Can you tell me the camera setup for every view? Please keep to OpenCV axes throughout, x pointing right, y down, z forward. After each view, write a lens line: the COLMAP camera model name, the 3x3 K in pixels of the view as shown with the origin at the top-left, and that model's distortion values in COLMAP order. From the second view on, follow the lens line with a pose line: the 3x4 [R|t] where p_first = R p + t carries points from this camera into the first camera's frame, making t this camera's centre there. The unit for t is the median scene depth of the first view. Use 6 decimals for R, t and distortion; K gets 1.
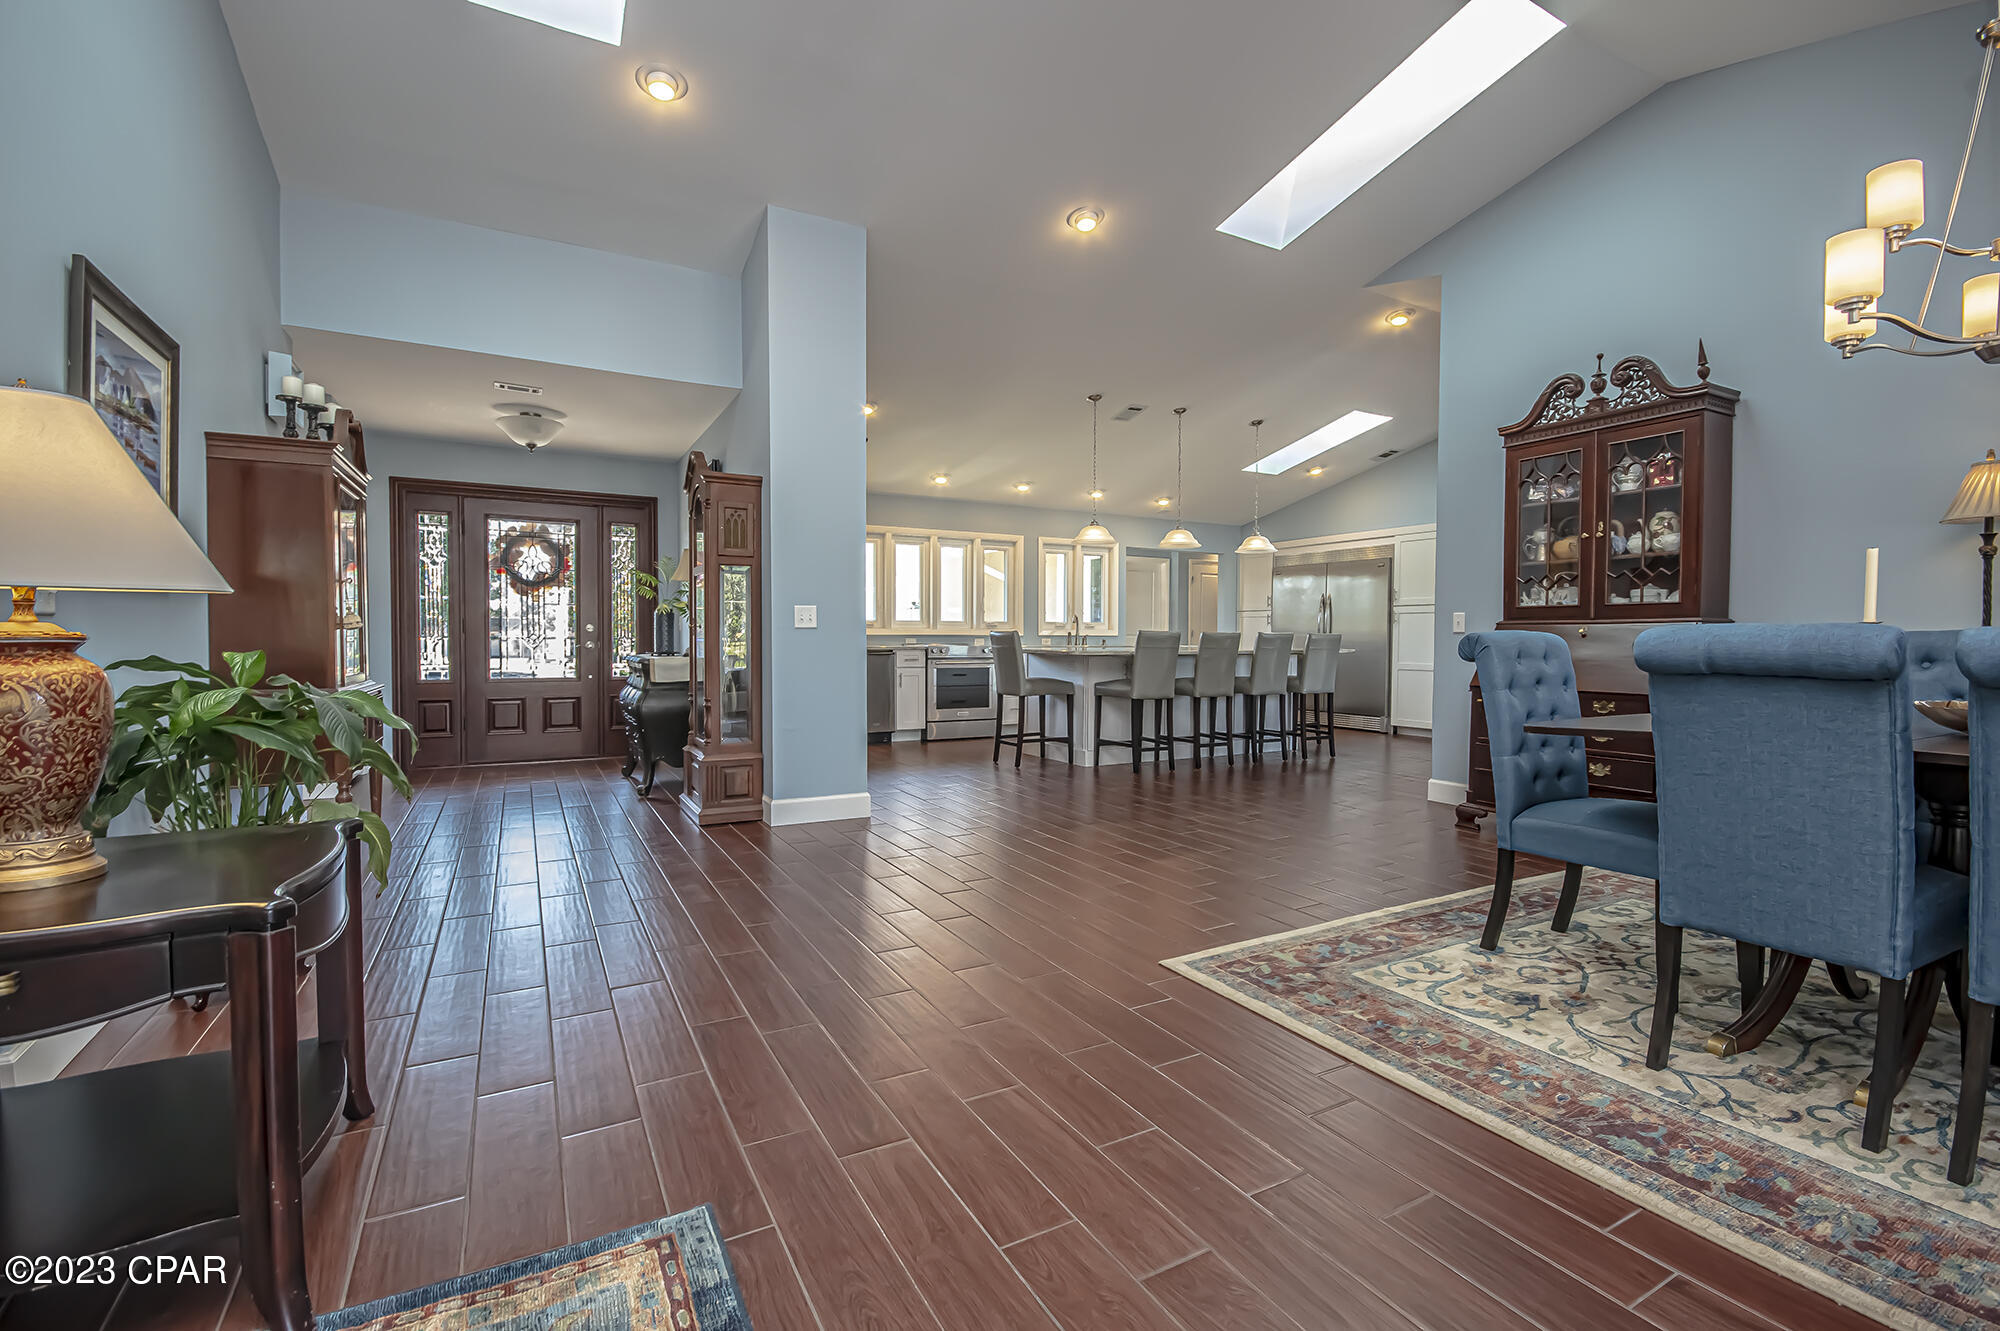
lens RADIAL K [[878.7, 0, 1017.2], [0, 878.7, 661.5], [0, 0, 1]] dist [0.003562, -0.006233]
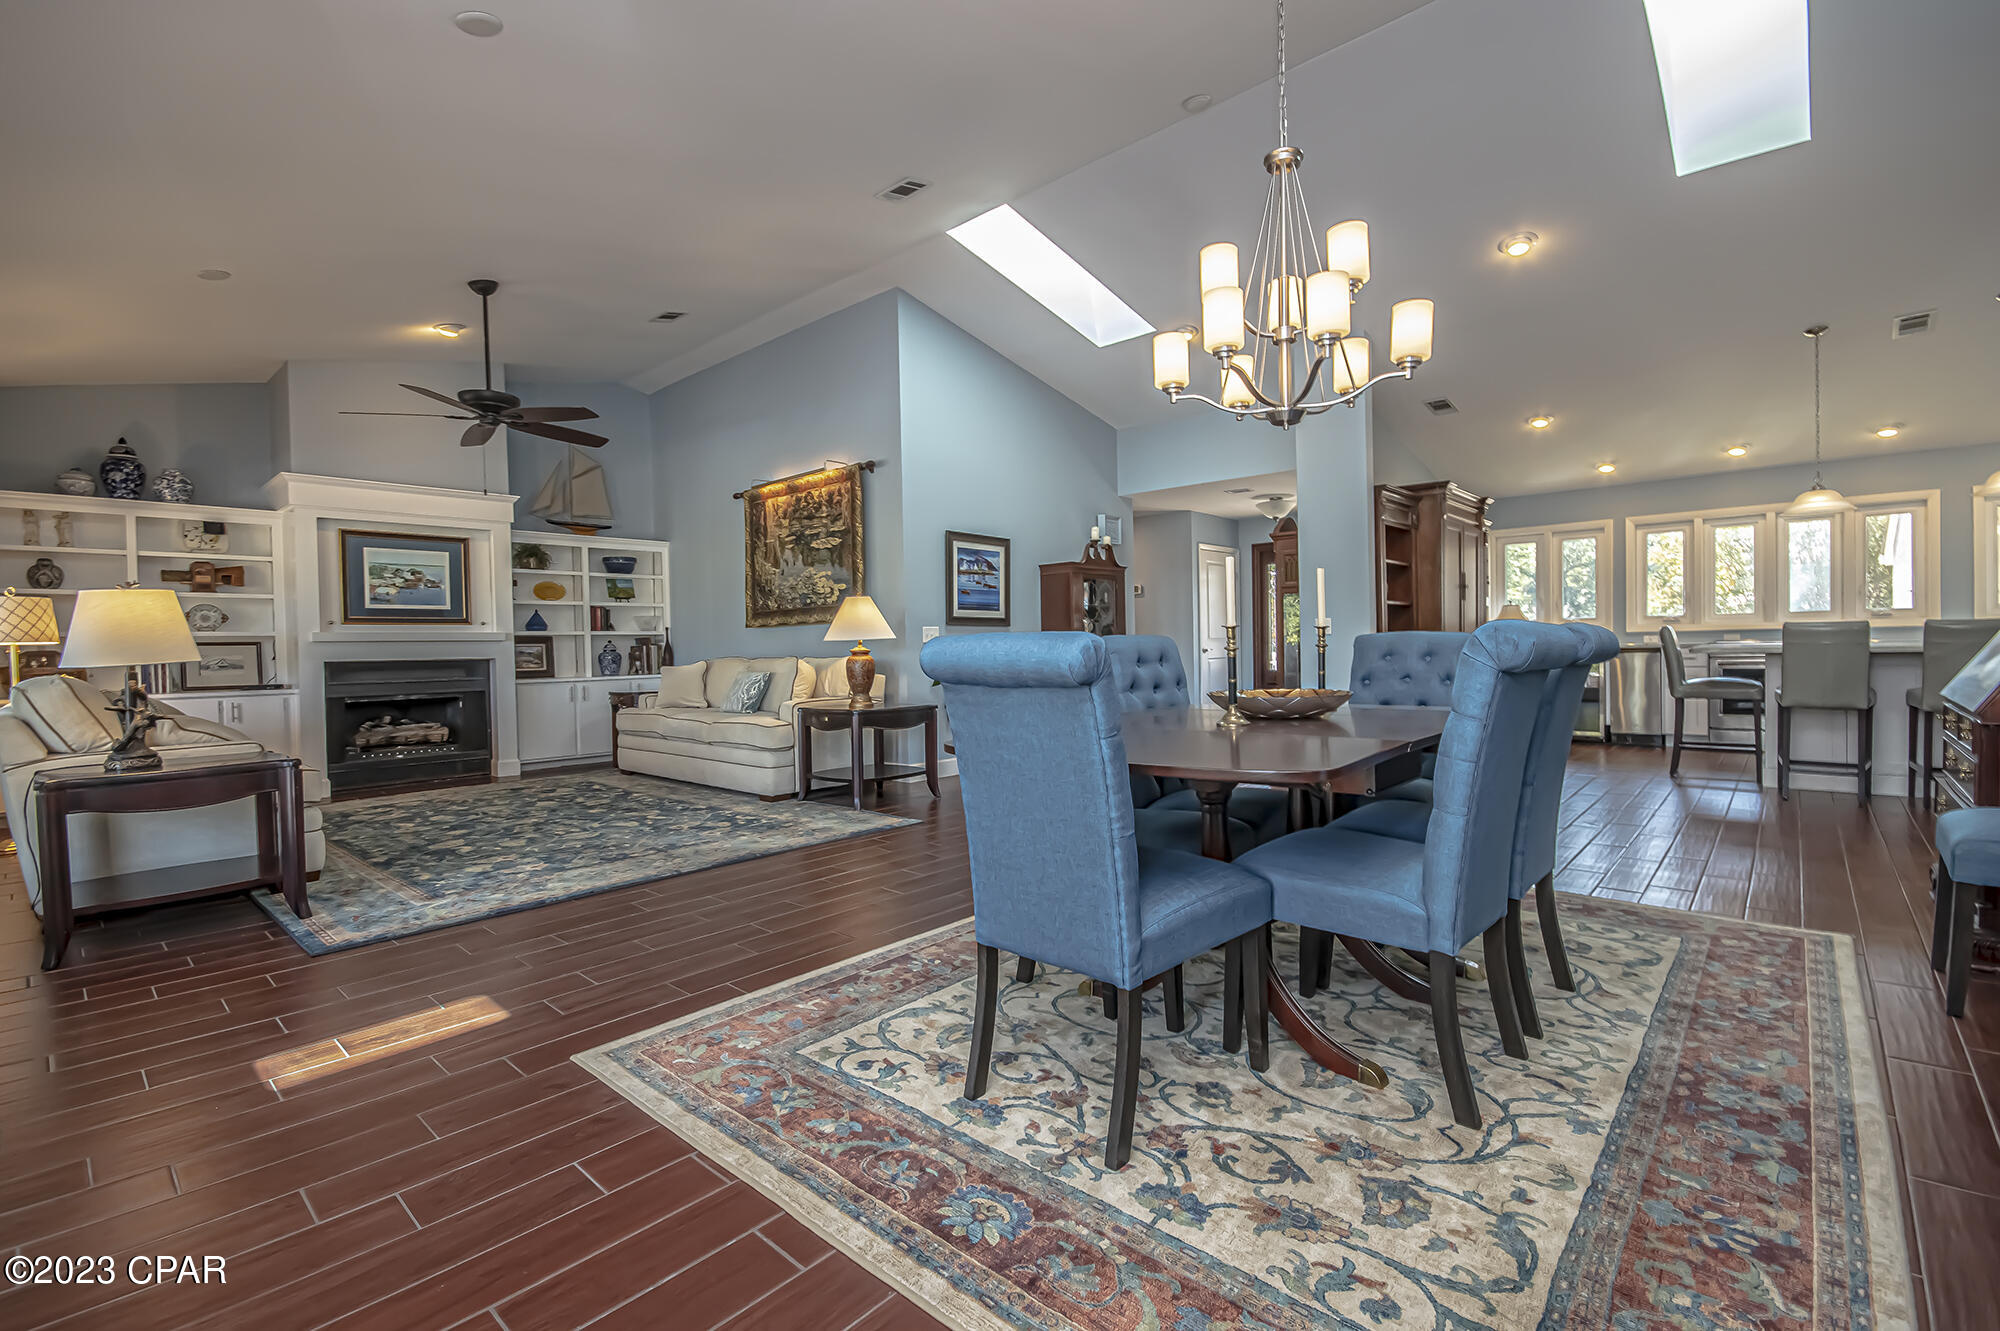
lens RADIAL K [[878.7, 0, 1011.9], [0, 878.7, 652.4], [0, 0, 1]] dist [0.003562, -0.006233]
pose [[0.317226, -0.003358, -0.948344, 0.521554], [-0.005229, 0.999972, -0.005290, -0.000084], [0.948336, 0.006637, 0.317199, 0.048996]]
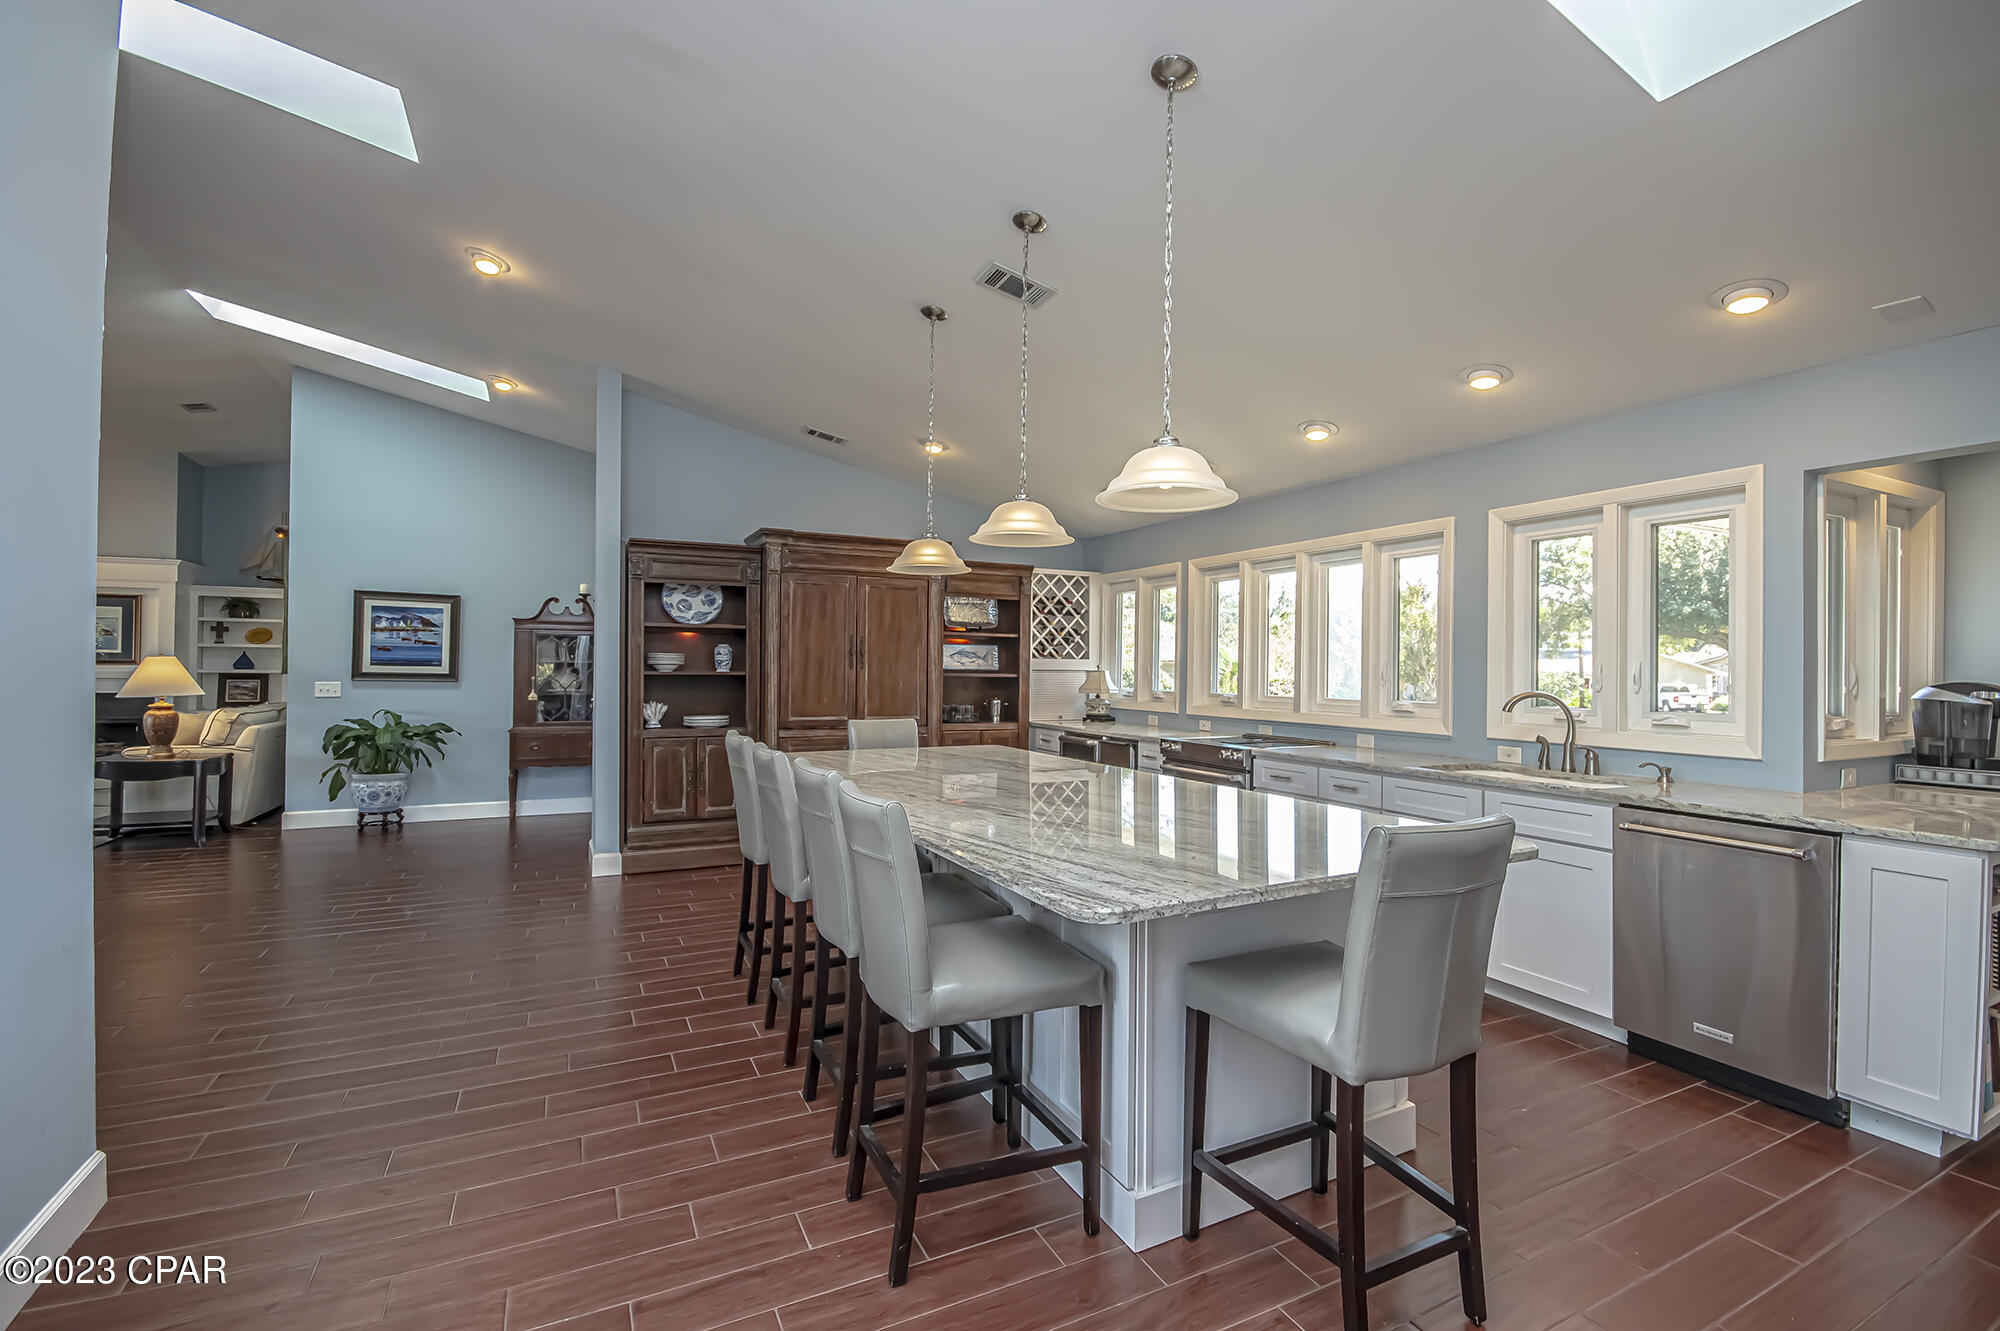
lens RADIAL K [[878.7, 0, 1012.5], [0, 878.7, 660.2], [0, 0, 1]] dist [0.003562, -0.006233]
pose [[-0.049494, -0.013513, -0.998683, 0.546558], [-0.038471, 0.999192, -0.011613, -0.063512], [0.998033, 0.037846, -0.049974, 0.928385]]
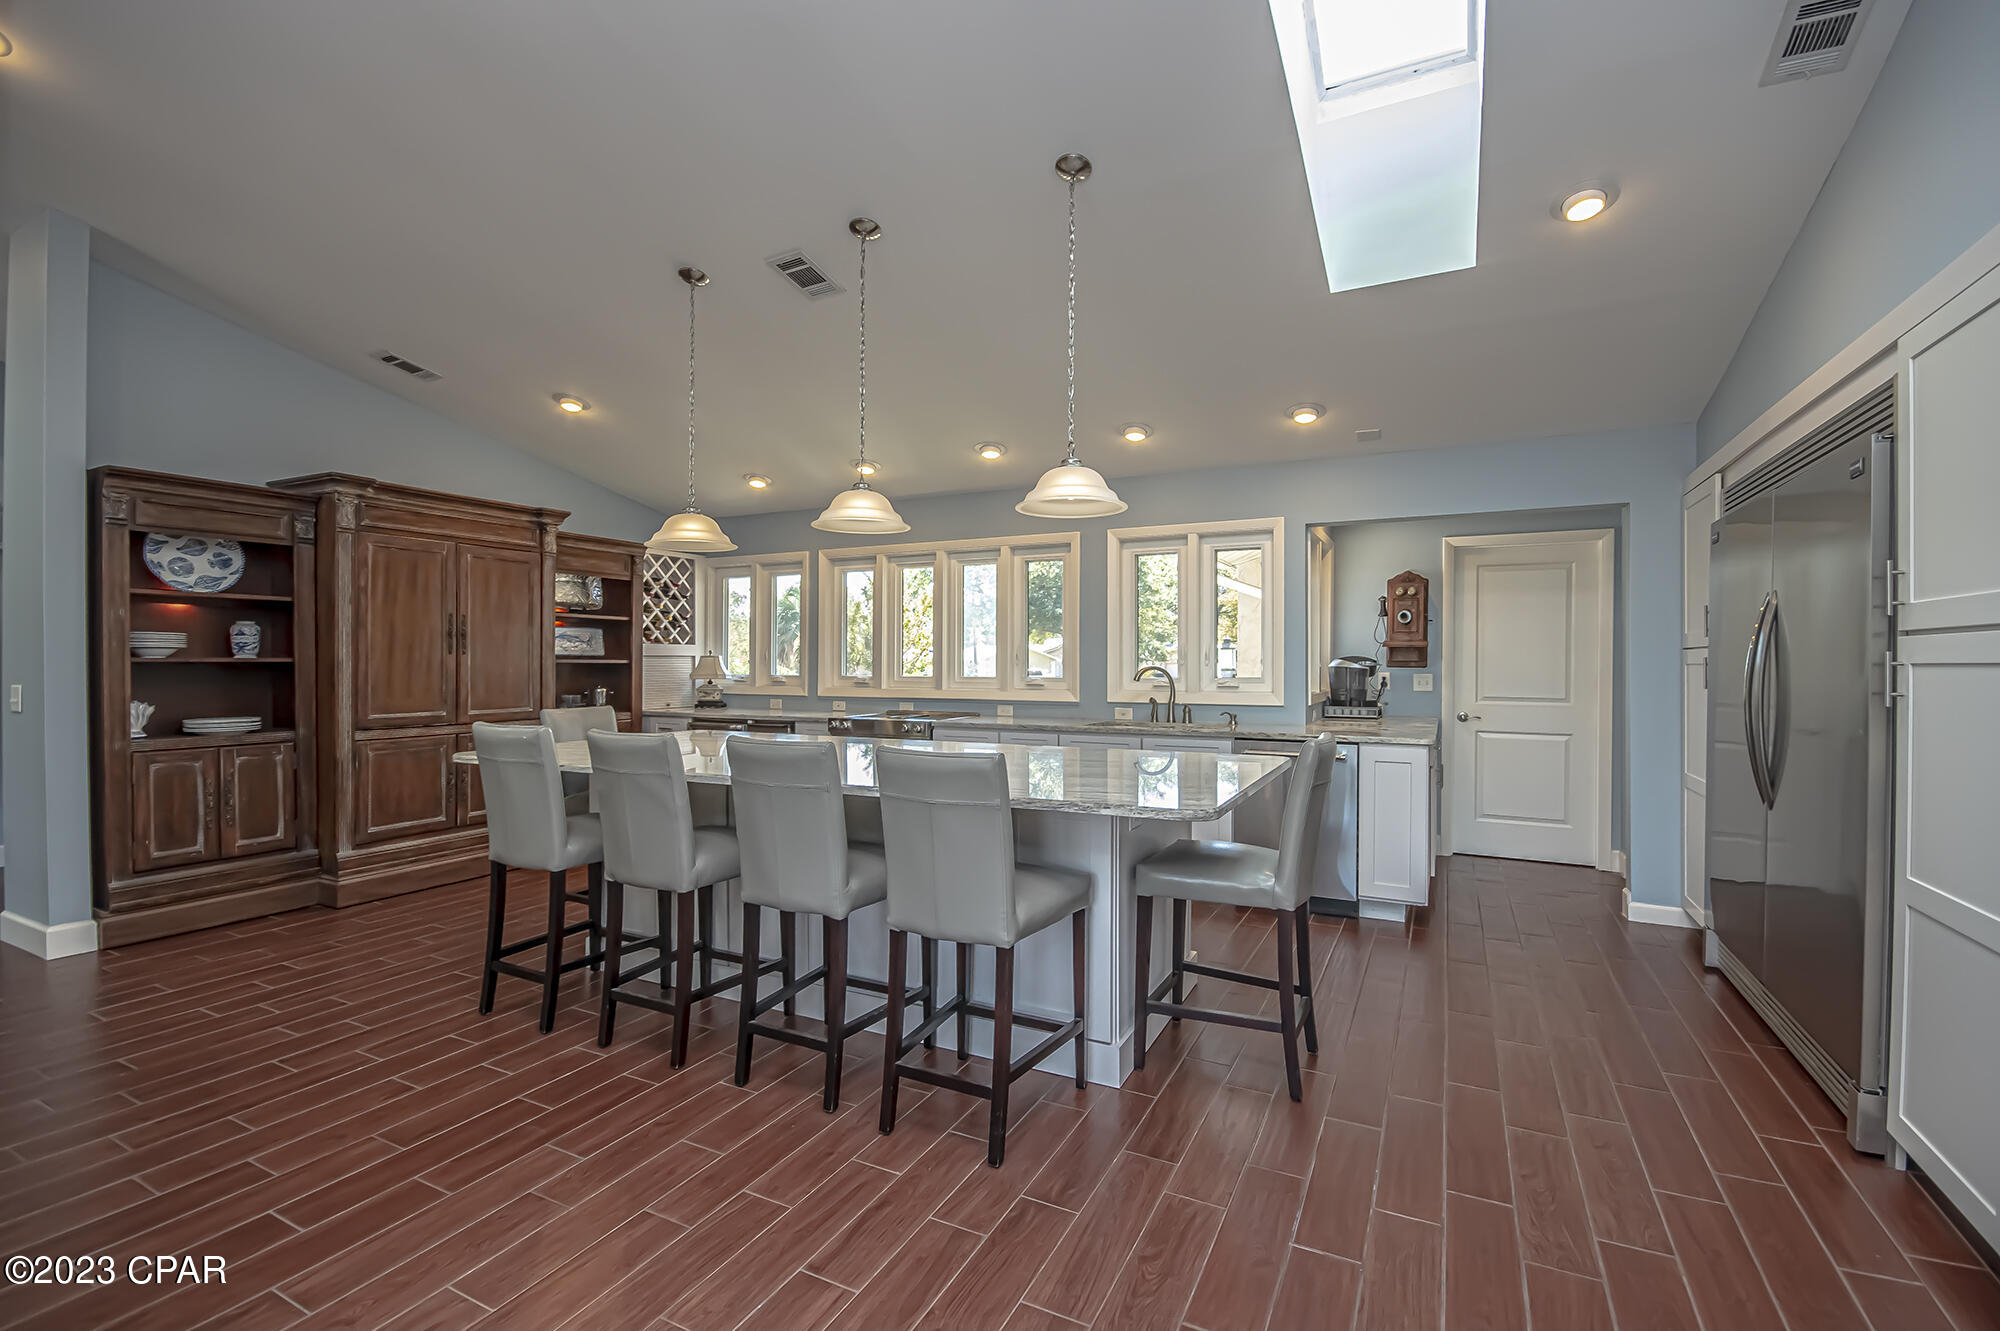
lens RADIAL K [[878.7, 0, 1011.5], [0, 878.7, 661.3], [0, 0, 1]] dist [0.003562, -0.006233]
pose [[0.554906, -0.004869, -0.831898, 0.543021], [-0.022389, 0.999533, -0.020785, -0.050828], [0.831611, 0.030159, 0.554538, 0.746177]]
